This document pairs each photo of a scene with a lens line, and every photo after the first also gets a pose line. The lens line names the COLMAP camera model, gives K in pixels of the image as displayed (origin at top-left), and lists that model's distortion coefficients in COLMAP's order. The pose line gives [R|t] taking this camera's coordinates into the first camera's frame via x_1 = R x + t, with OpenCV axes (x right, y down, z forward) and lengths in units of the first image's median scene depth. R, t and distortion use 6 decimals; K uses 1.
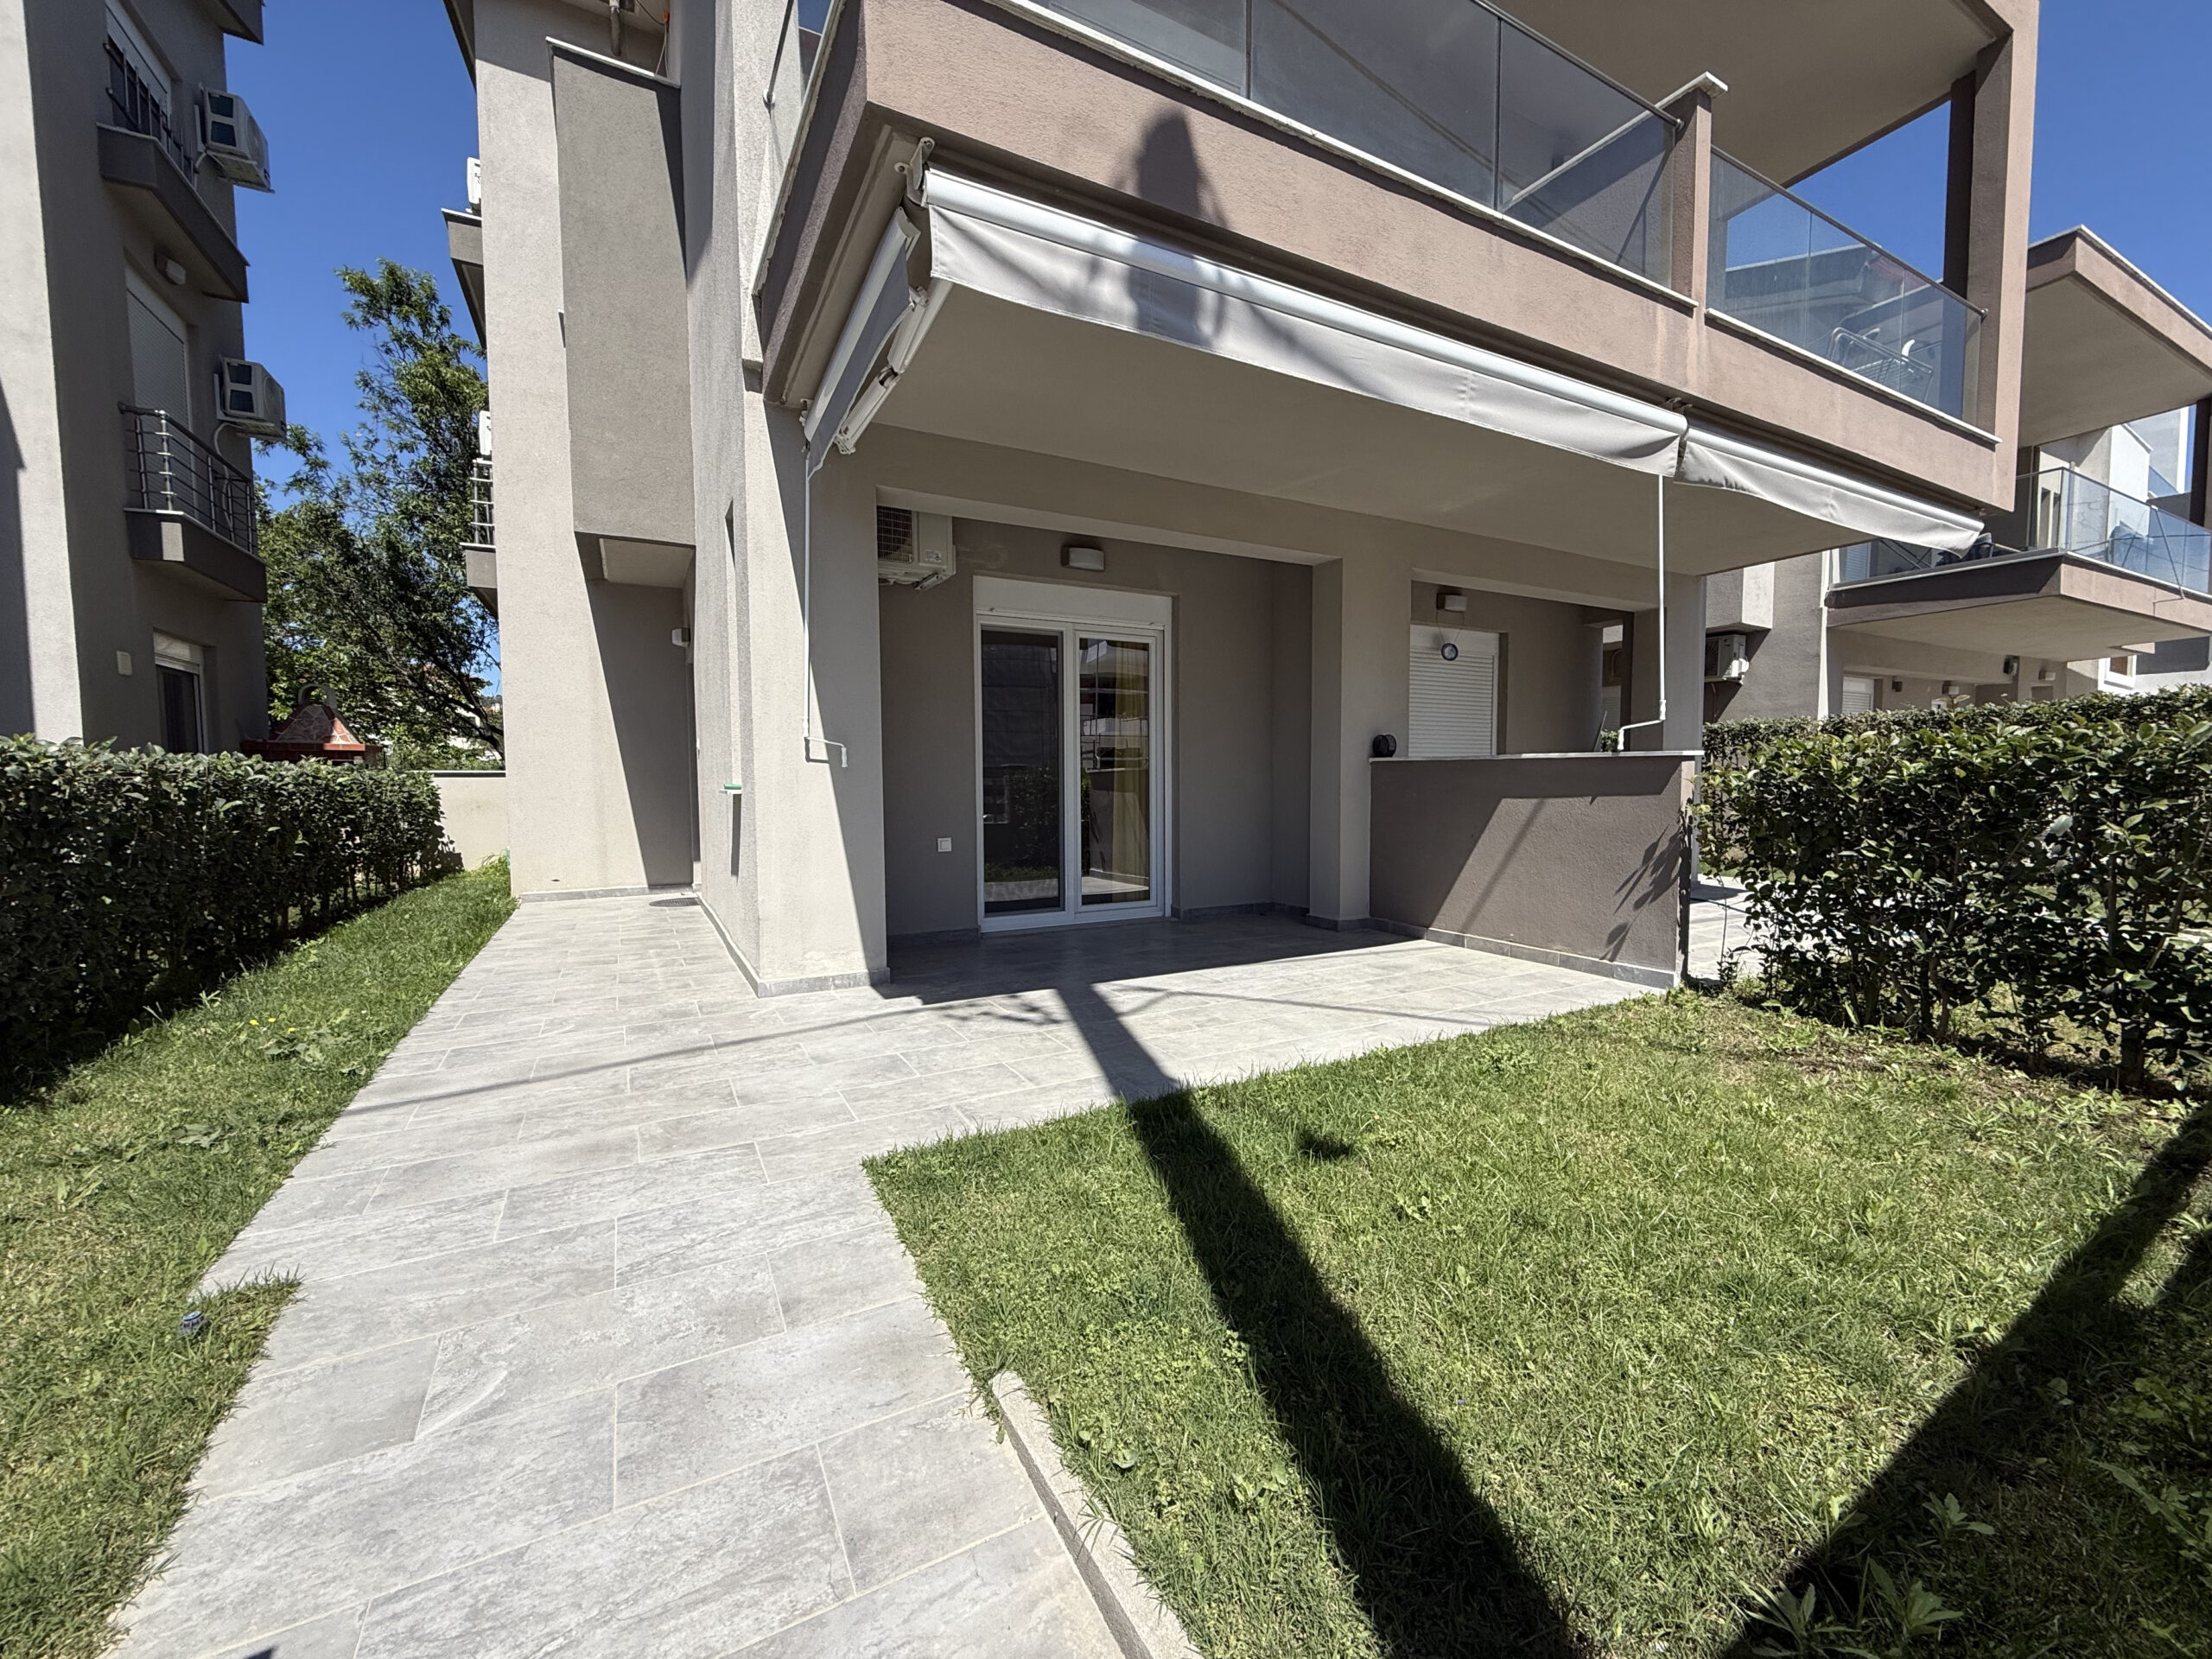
lens RADIAL K [[875.1, 0, 1103.8], [0, 875.1, 830.4], [0, 0, 1]] dist [-0.001611, -0.000343]
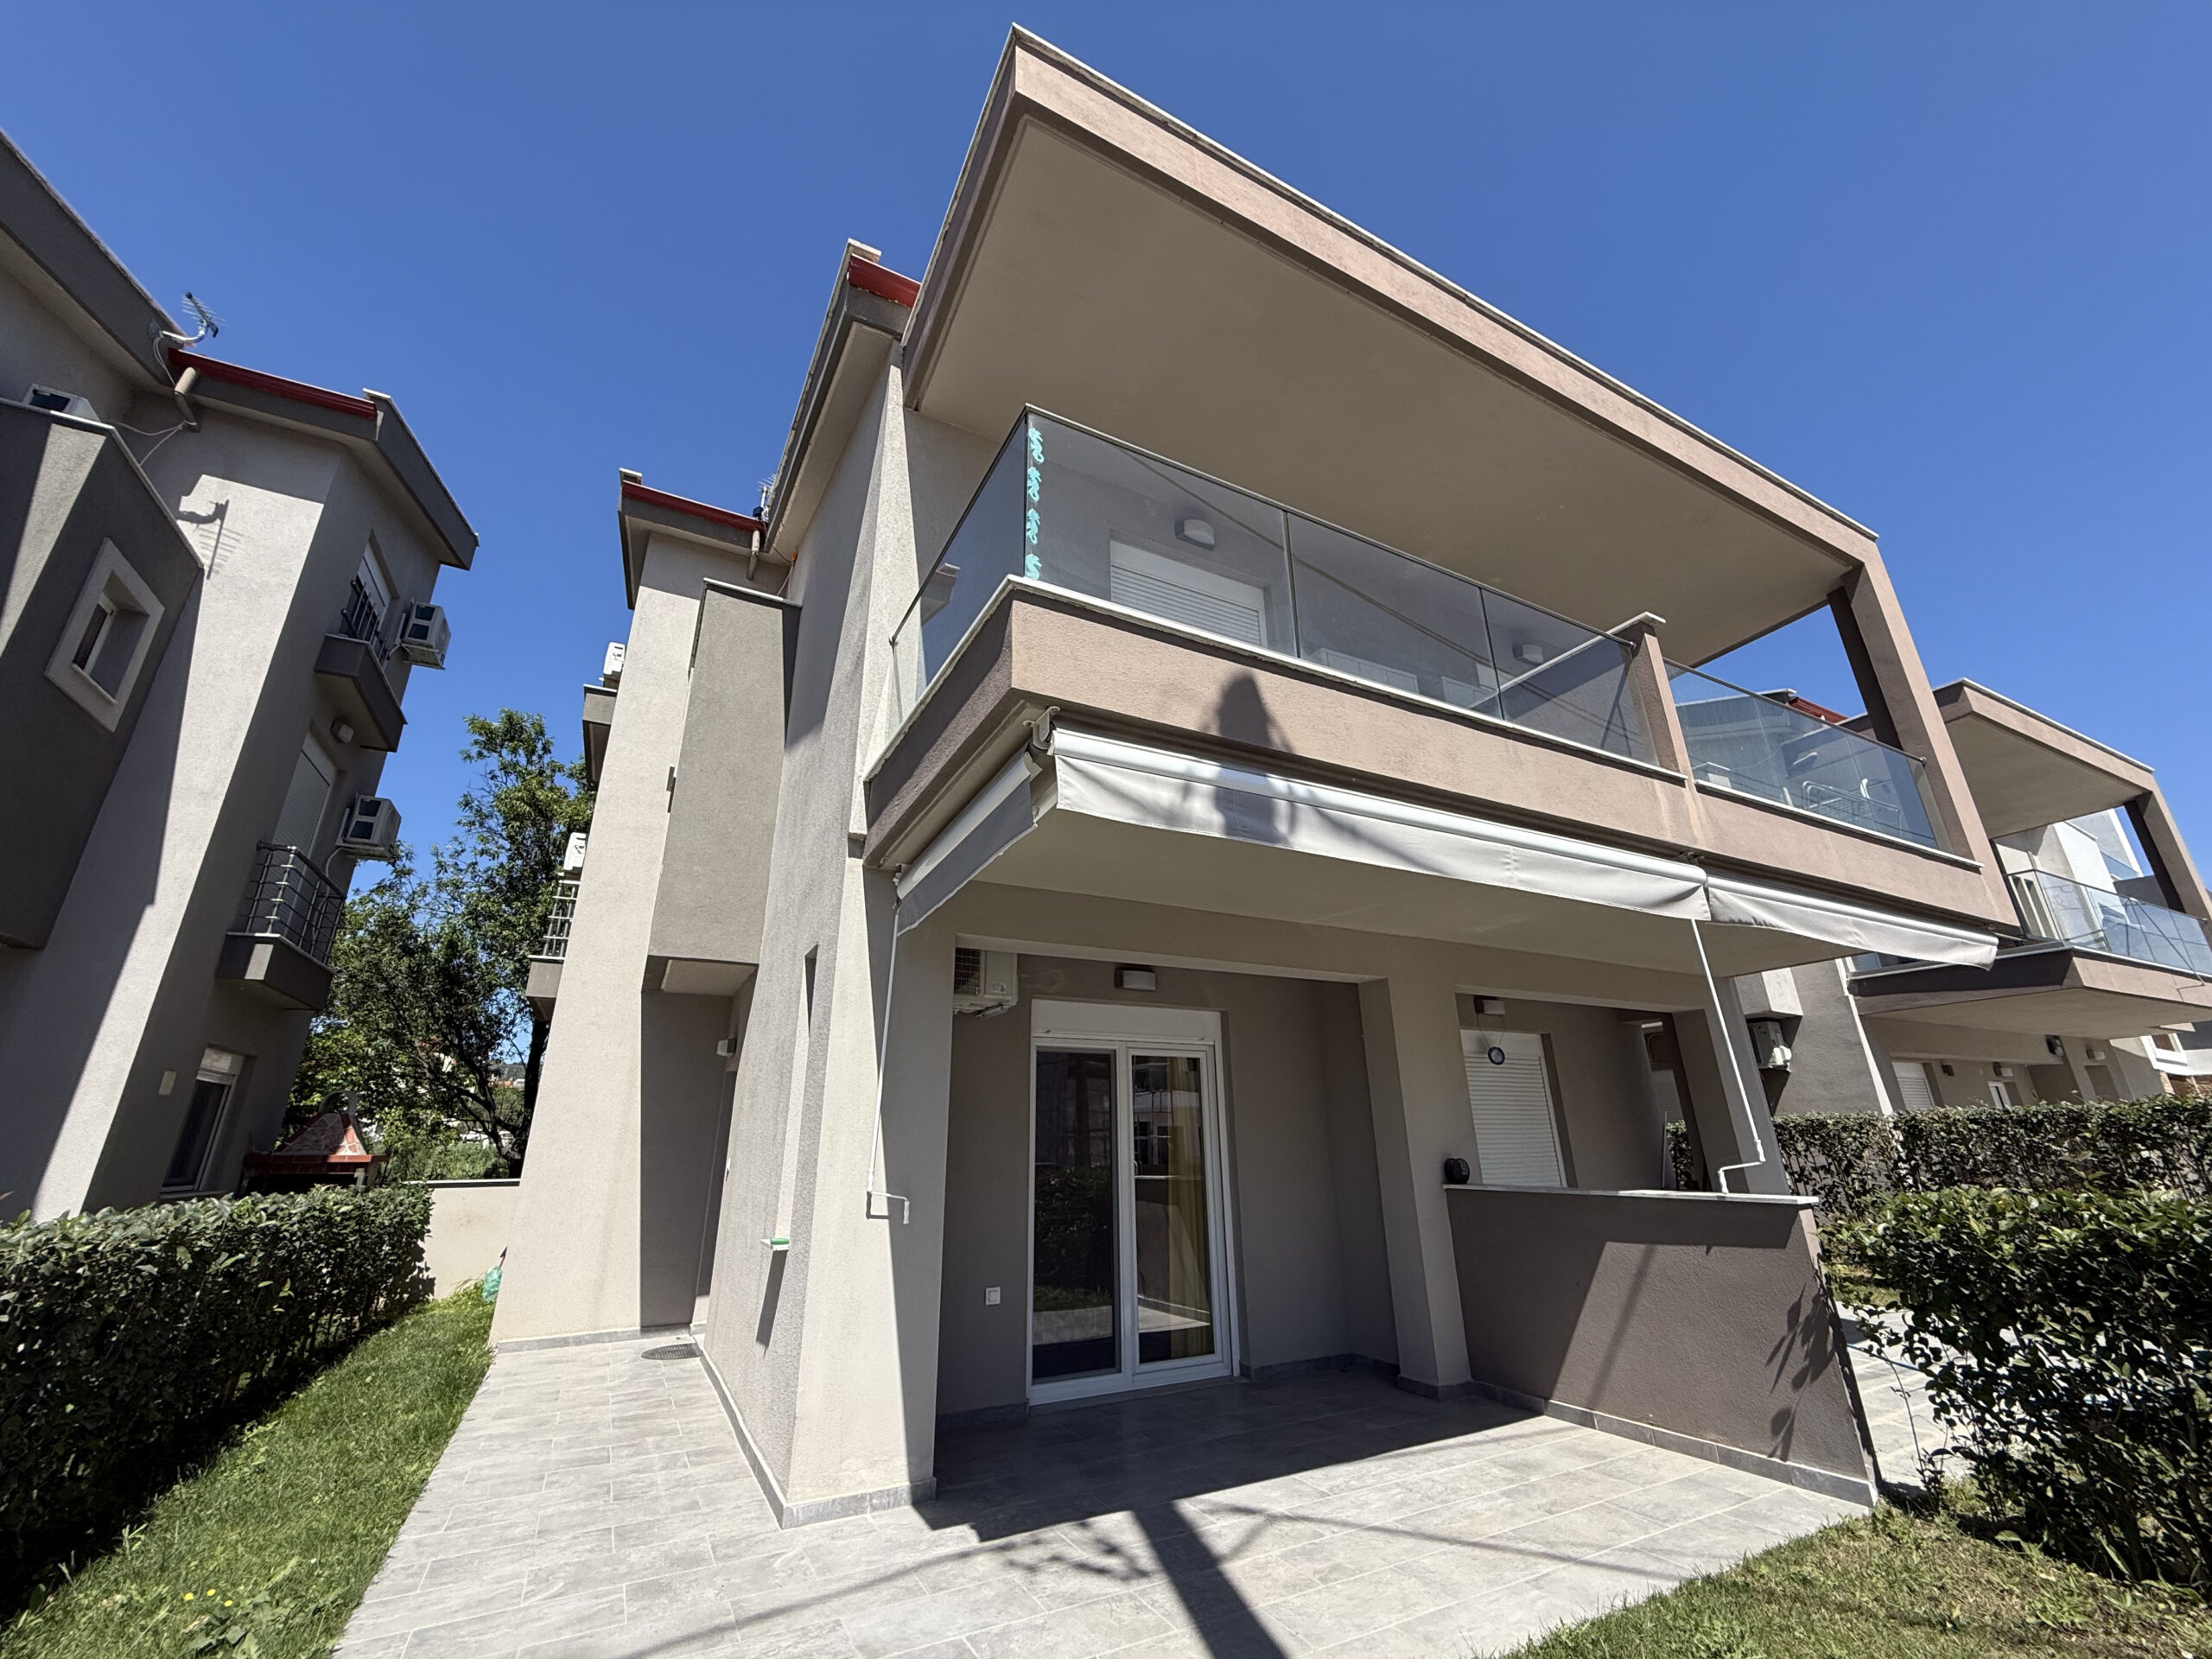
lens RADIAL K [[875.1, 0, 1103.8], [0, 875.1, 830.4], [0, 0, 1]] dist [-0.001611, -0.000343]
pose [[0.999934, -0.010238, -0.005185, -0.067783], [0.007356, 0.918566, -0.395199, -0.080126], [0.008809, 0.395135, 0.918581, -0.025893]]
